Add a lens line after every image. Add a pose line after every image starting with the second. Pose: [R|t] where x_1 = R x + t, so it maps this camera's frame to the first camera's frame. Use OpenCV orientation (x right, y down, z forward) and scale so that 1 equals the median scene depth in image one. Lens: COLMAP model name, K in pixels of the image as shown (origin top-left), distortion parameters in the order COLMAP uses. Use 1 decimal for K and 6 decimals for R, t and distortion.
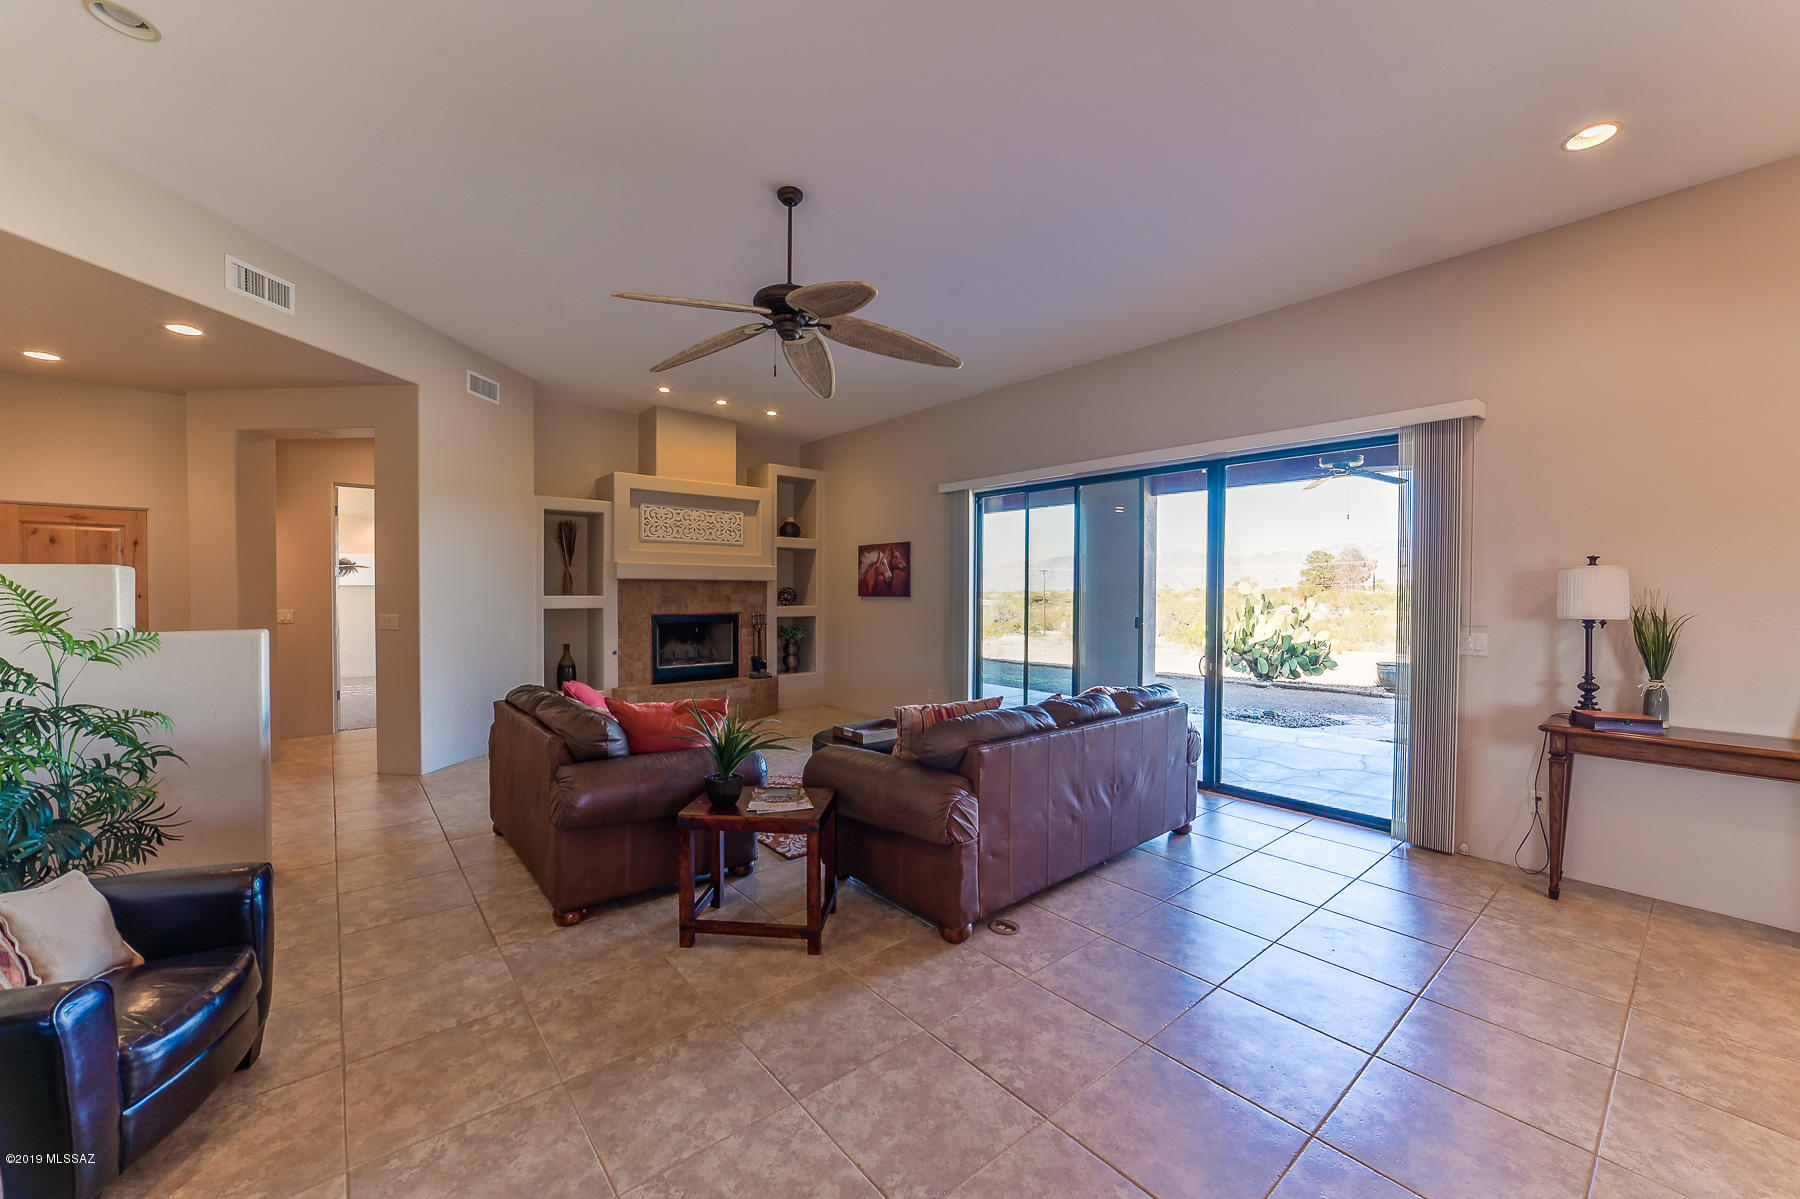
lens RADIAL K [[696.2, 0, 900.0], [0, 696.2, 599.5], [0, 0, 1]] dist [-0.039924, 0.029428]
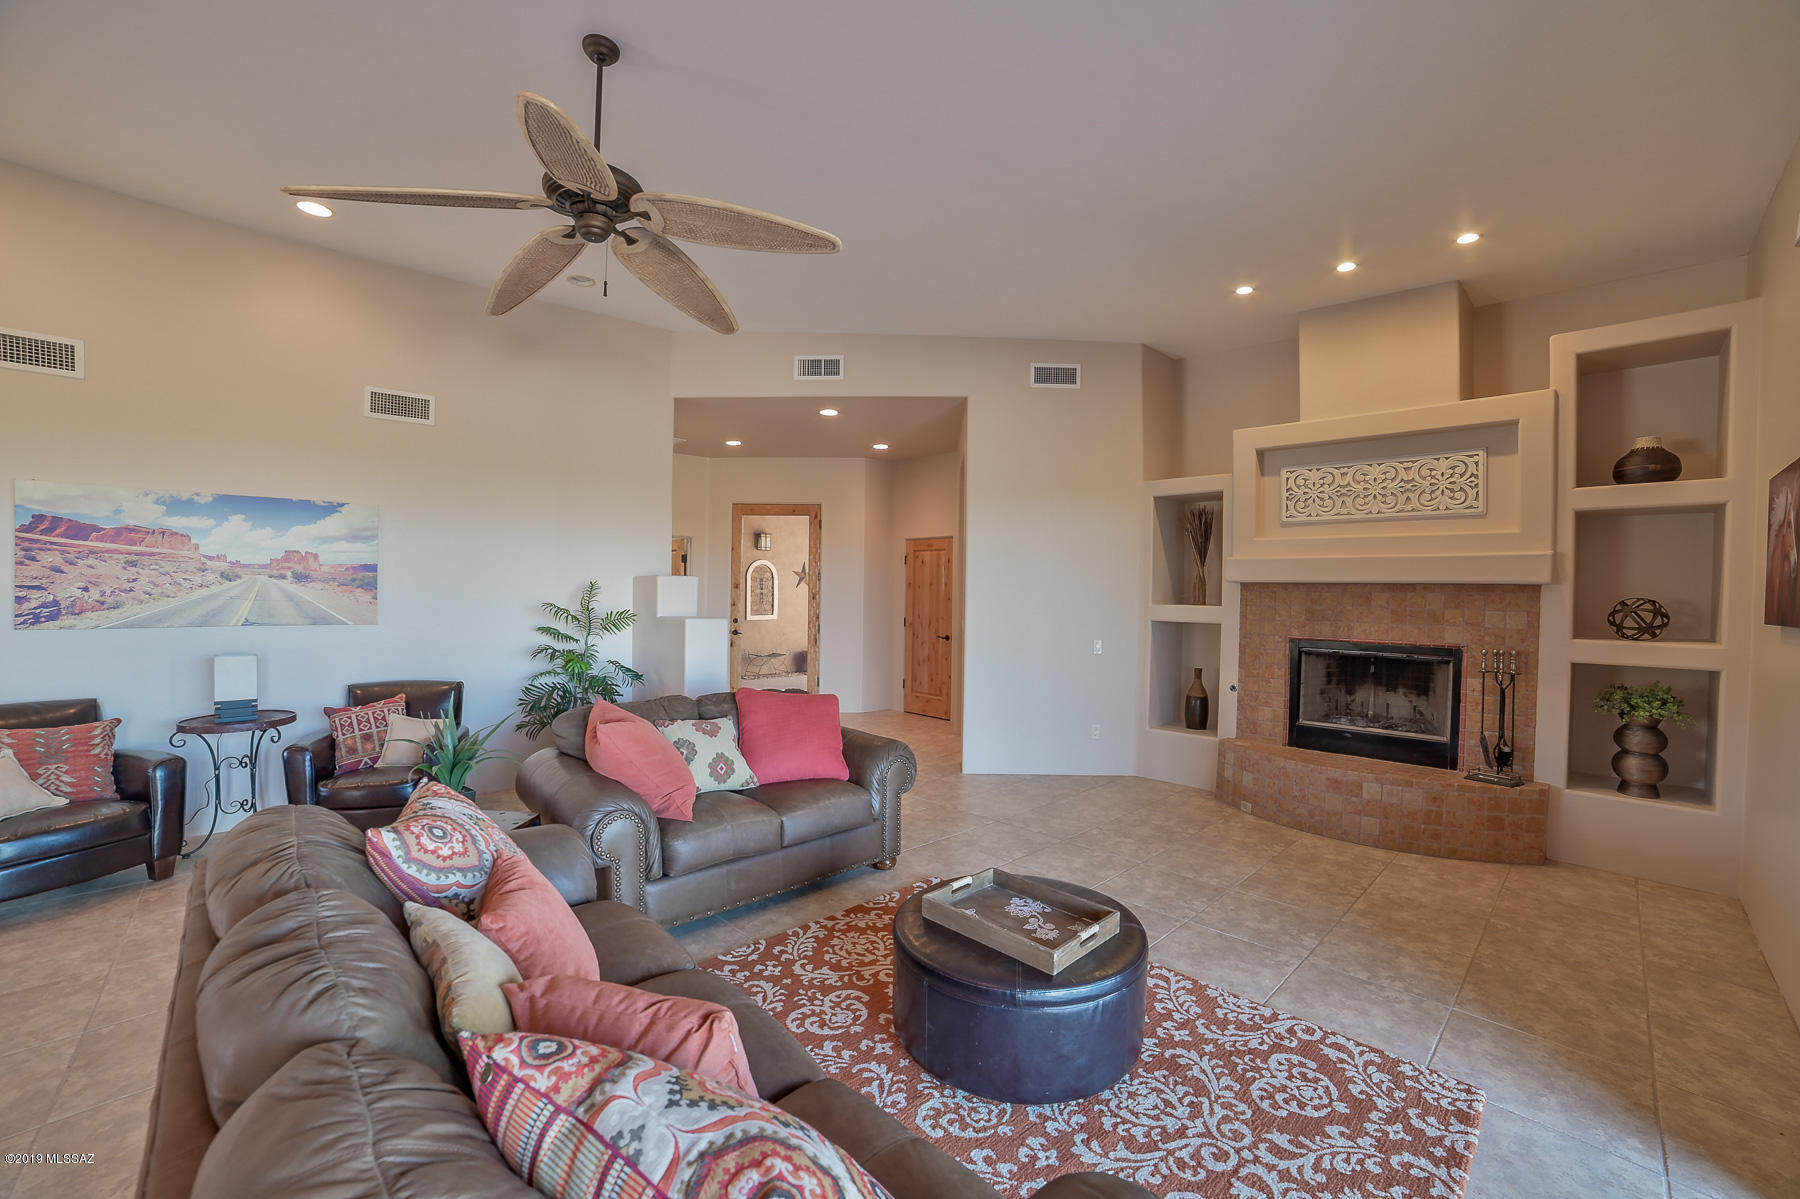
lens RADIAL K [[728.0, 0, 904.0], [0, 728.0, 601.9], [0, 0, 1]] dist [-0.102941, 0.035338]
pose [[0.065534, 0.012611, -0.997771, 0.271118], [-0.027711, 0.999557, 0.010813, -0.008385], [0.997465, 0.026941, 0.065855, 0.590650]]
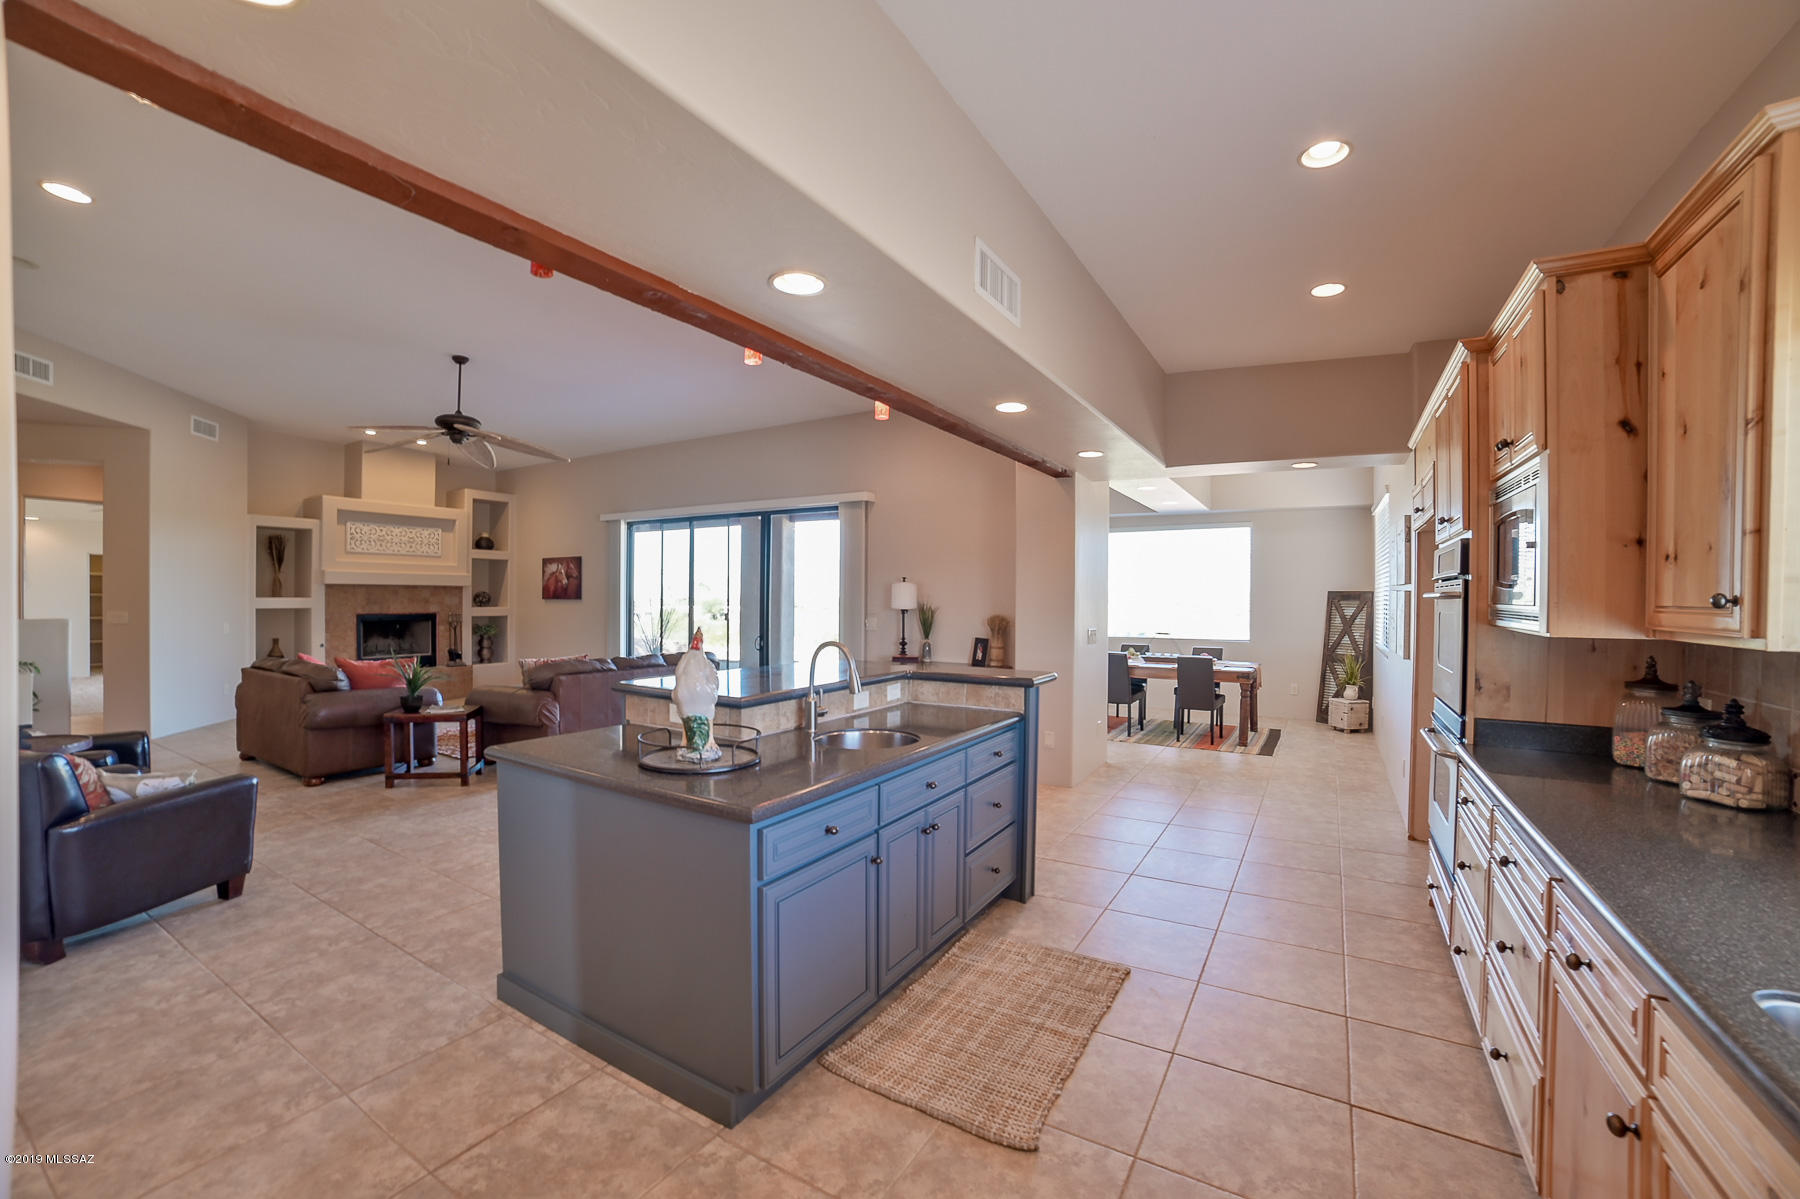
lens RADIAL K [[728.0, 0, 904.0], [0, 728.0, 601.9], [0, 0, 1]] dist [-0.102941, 0.035338]
pose [[0.942802, 0.000704, 0.333353, 0.136919], [0.001085, 0.999986, -0.005181, 0.008175], [-0.333352, 0.005246, 0.942788, -0.443756]]
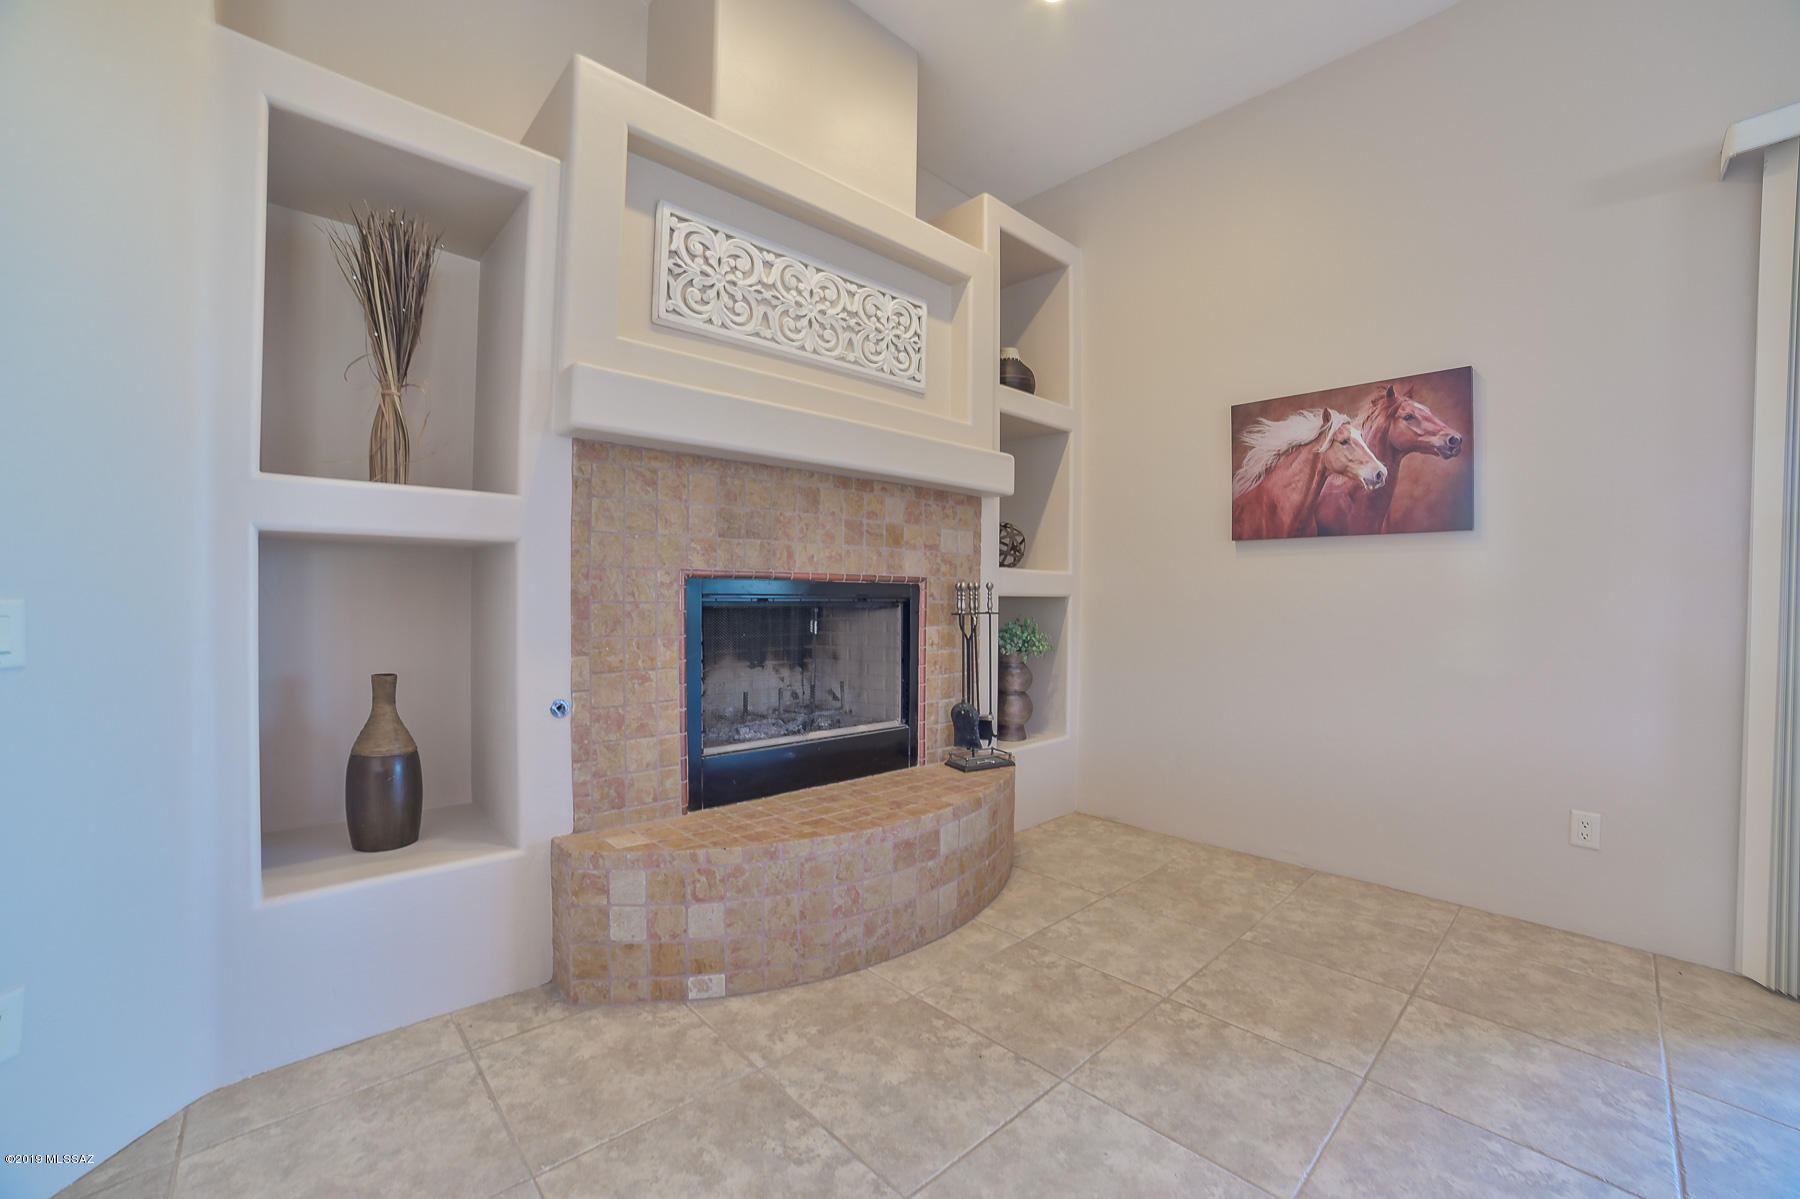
lens RADIAL K [[728.0, 0, 904.0], [0, 728.0, 601.9], [0, 0, 1]] dist [-0.102941, 0.035338]
pose [[0.998211, 0.005504, 0.059540, -0.280796], [-0.005239, 0.999976, -0.004598, 0.034111], [-0.059564, 0.004278, 0.998215, 0.682244]]
